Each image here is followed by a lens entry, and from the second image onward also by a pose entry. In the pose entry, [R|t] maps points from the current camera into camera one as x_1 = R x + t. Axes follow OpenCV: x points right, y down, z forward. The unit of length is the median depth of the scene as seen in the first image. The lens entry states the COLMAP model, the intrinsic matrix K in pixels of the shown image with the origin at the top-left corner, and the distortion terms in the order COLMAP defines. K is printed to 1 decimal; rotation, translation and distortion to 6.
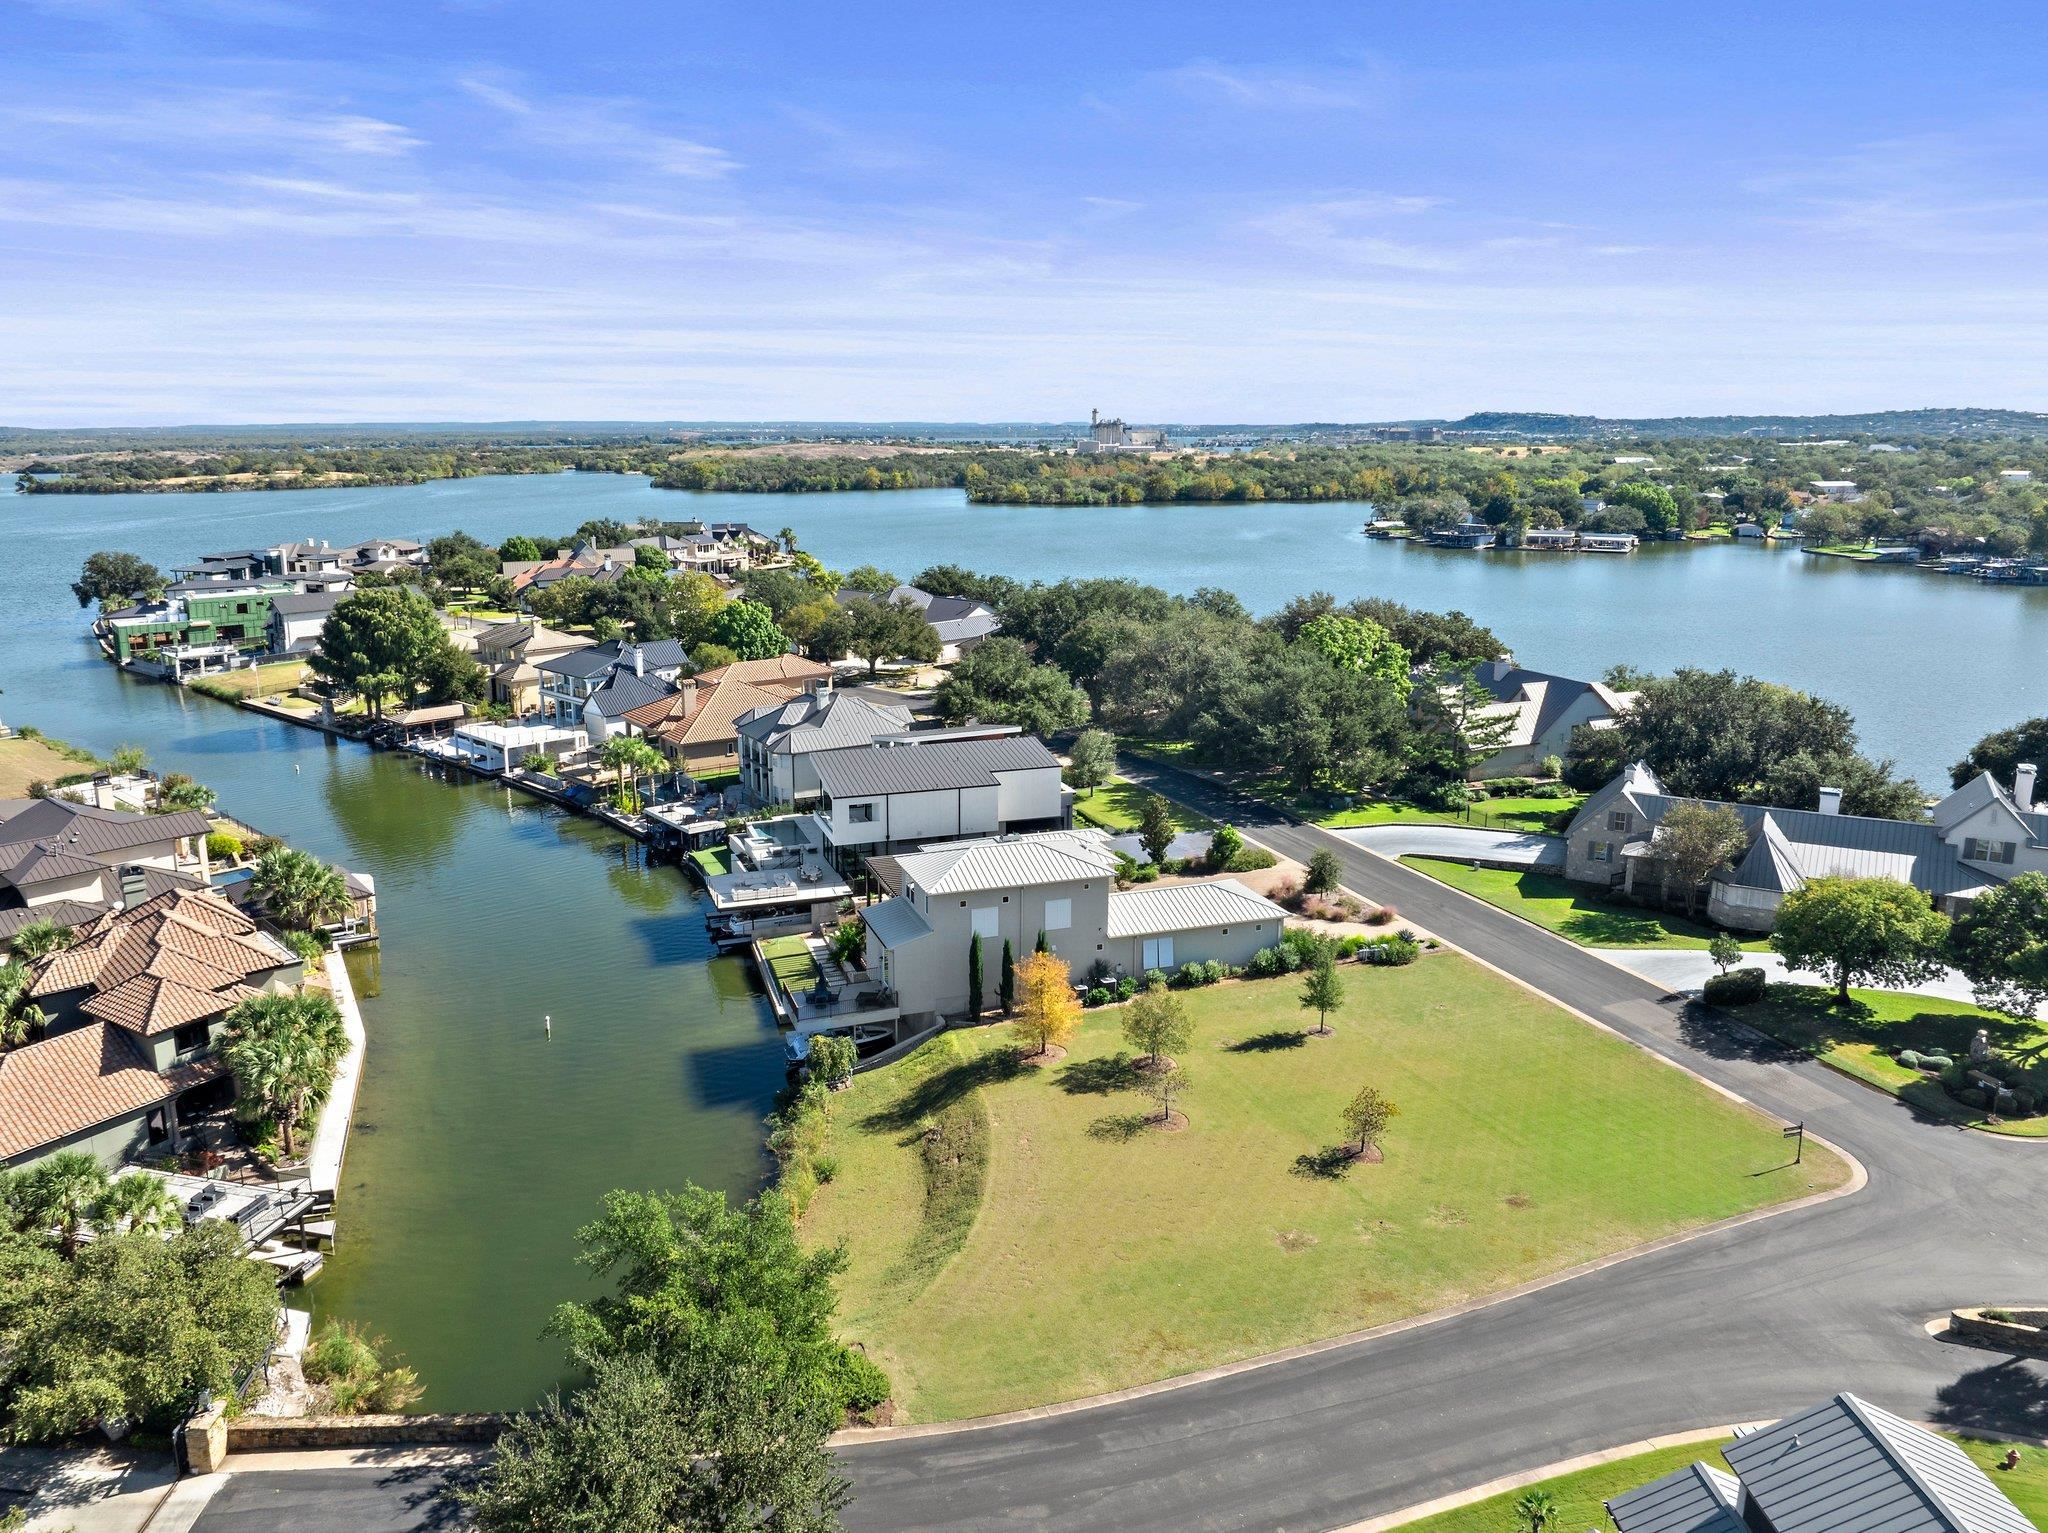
lens RADIAL K [[1455.8, 0, 1000.2], [0, 1455.8, 760.3], [0, 0, 1]] dist [-0.039813, 0.001674]
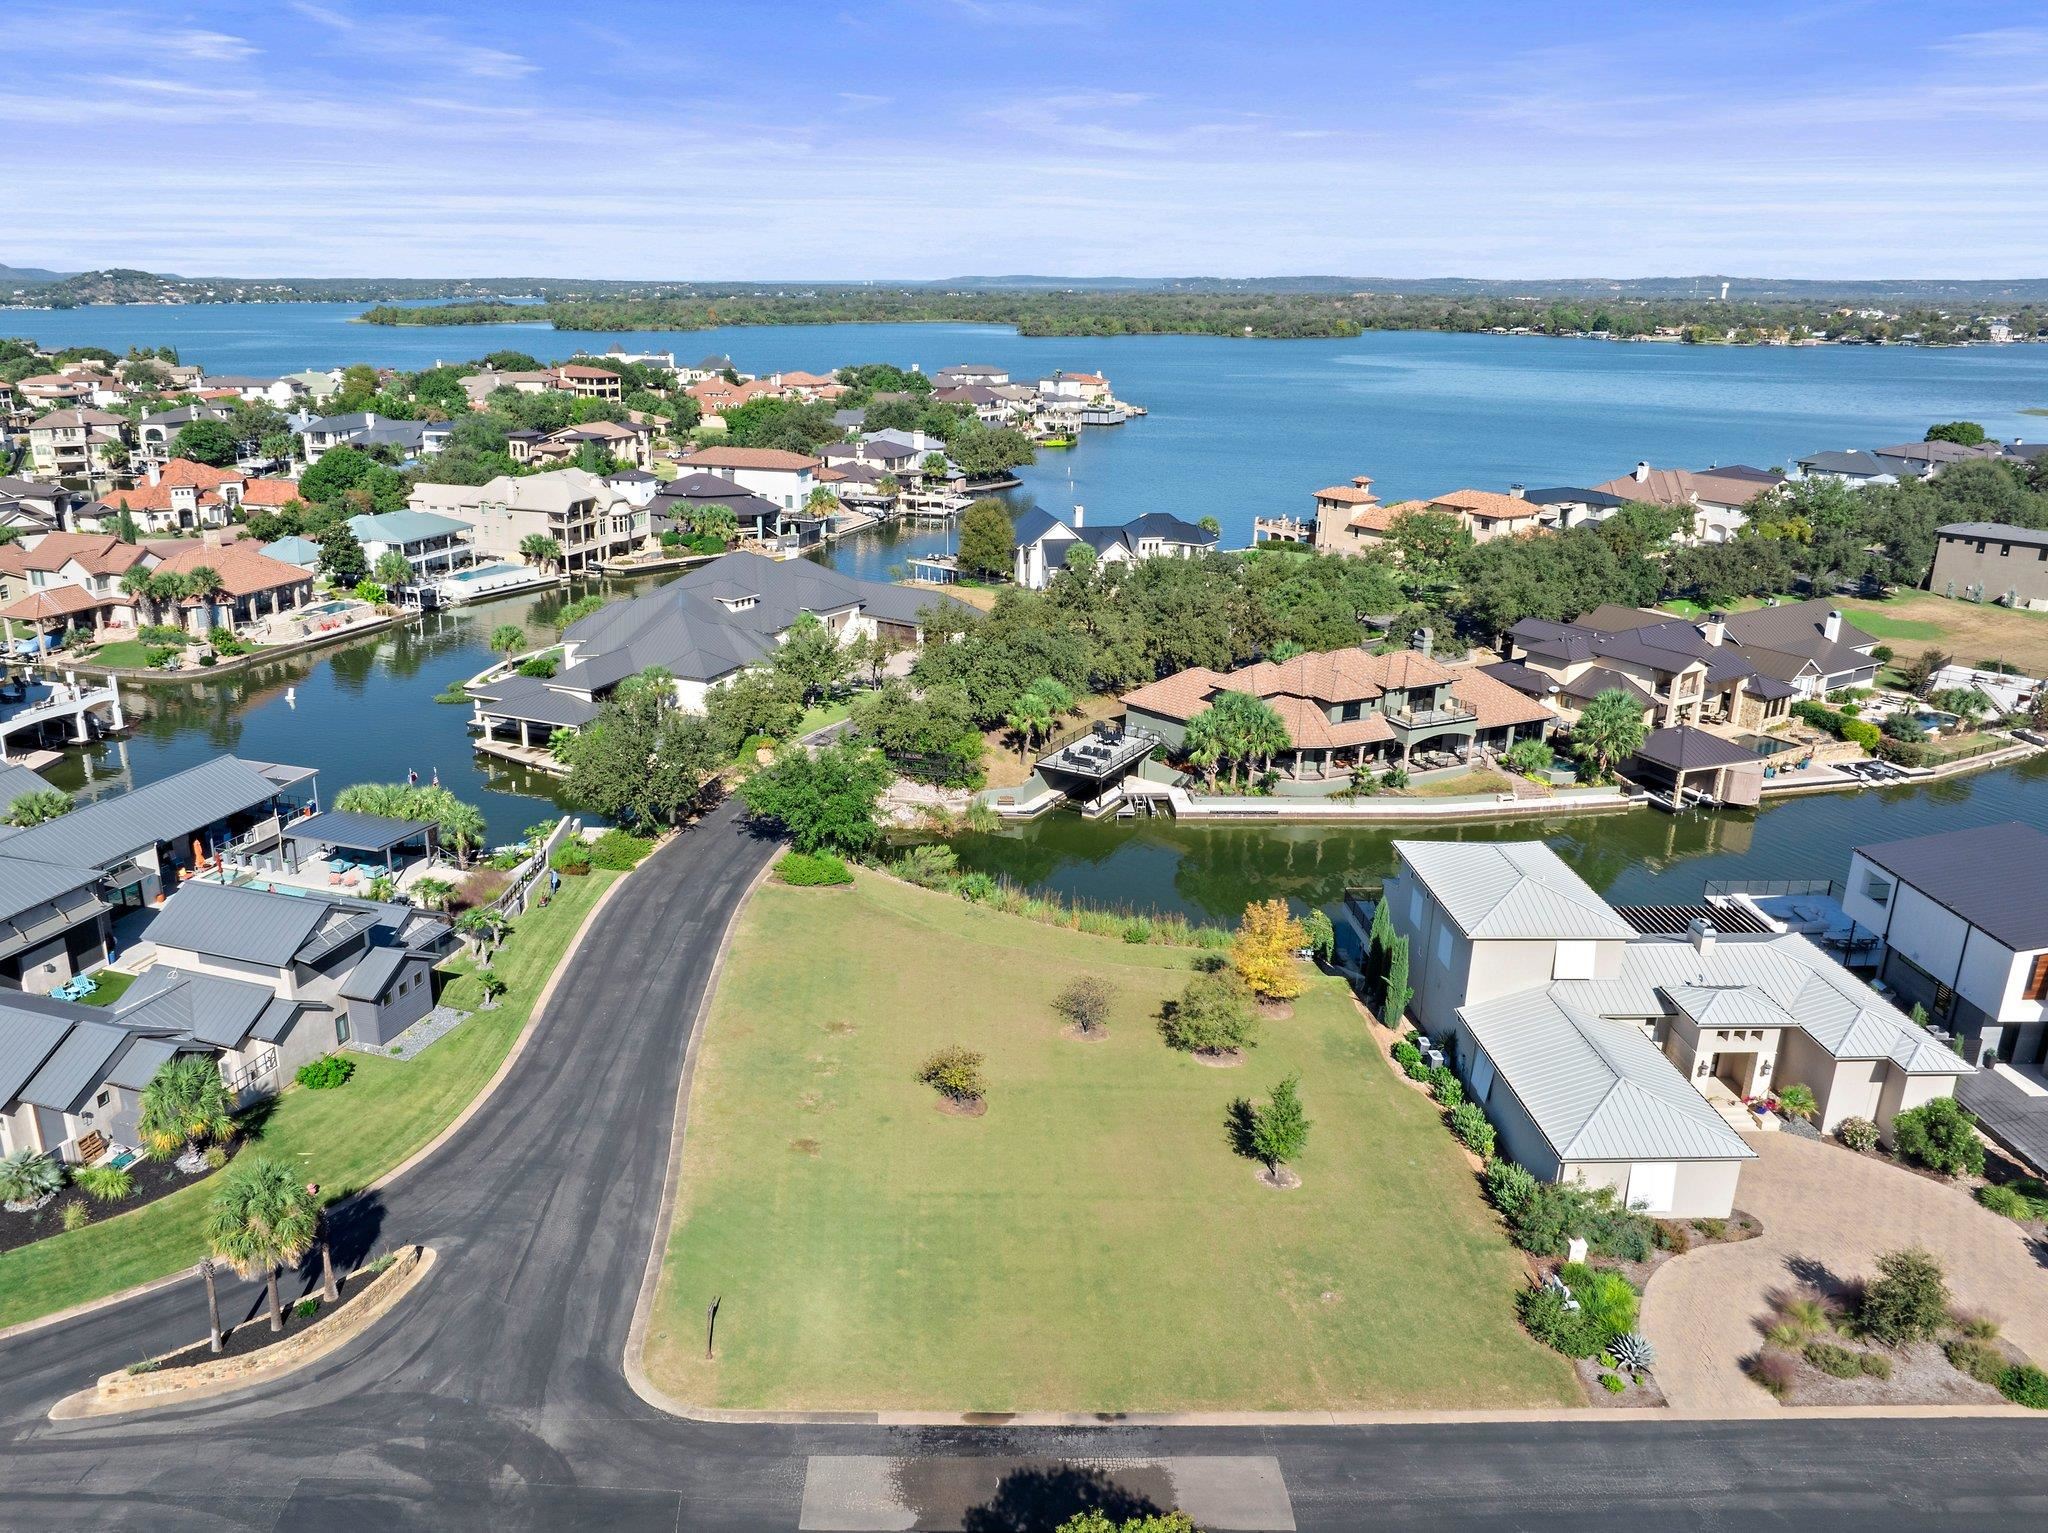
lens RADIAL K [[1483.9, 0, 944.5], [0, 1483.9, 739.6], [0, 0, 1]] dist [-0.045719, 0.001970]
pose [[-0.316039, 0.280442, -0.906351, 1.108289], [-0.213516, 0.909784, 0.355956, -0.307275], [0.924408, 0.306017, -0.227648, 1.173733]]
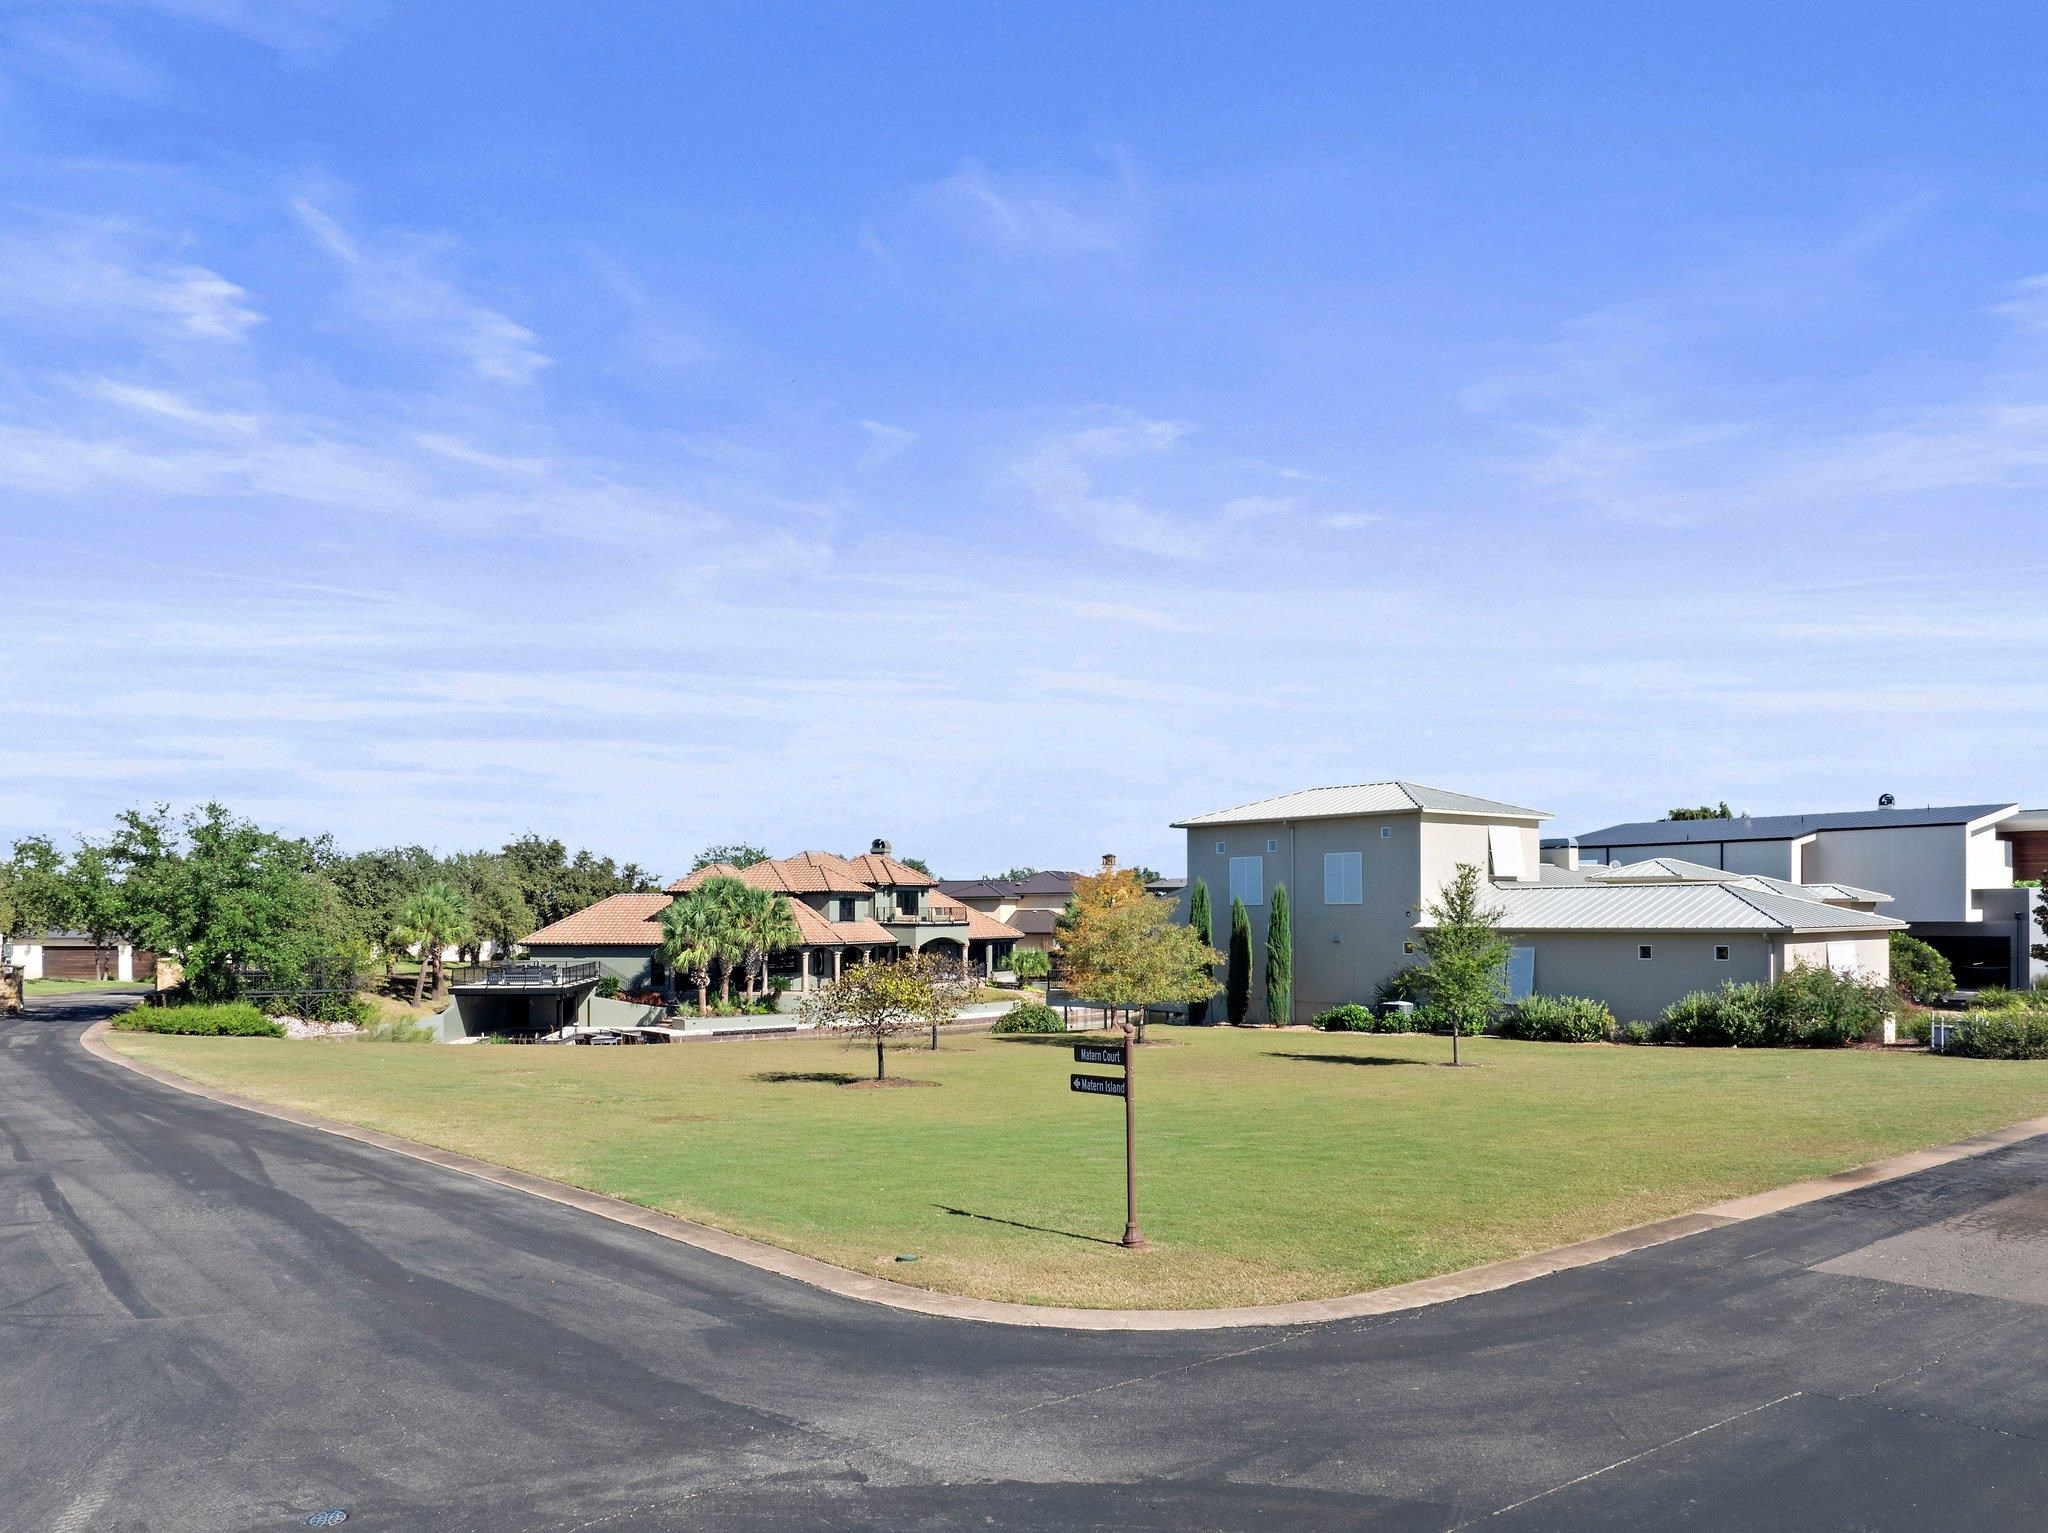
lens RADIAL K [[1495.3, 0, 1023.9], [0, 1495.3, 911.2], [0, 0, 1]] dist [-0.051067, 0.001507]
pose [[0.344544, 0.000423, -0.938770, 0.740520], [-0.201809, 0.976654, -0.073627, 0.249890], [0.916822, 0.214820, 0.336585, 0.892669]]
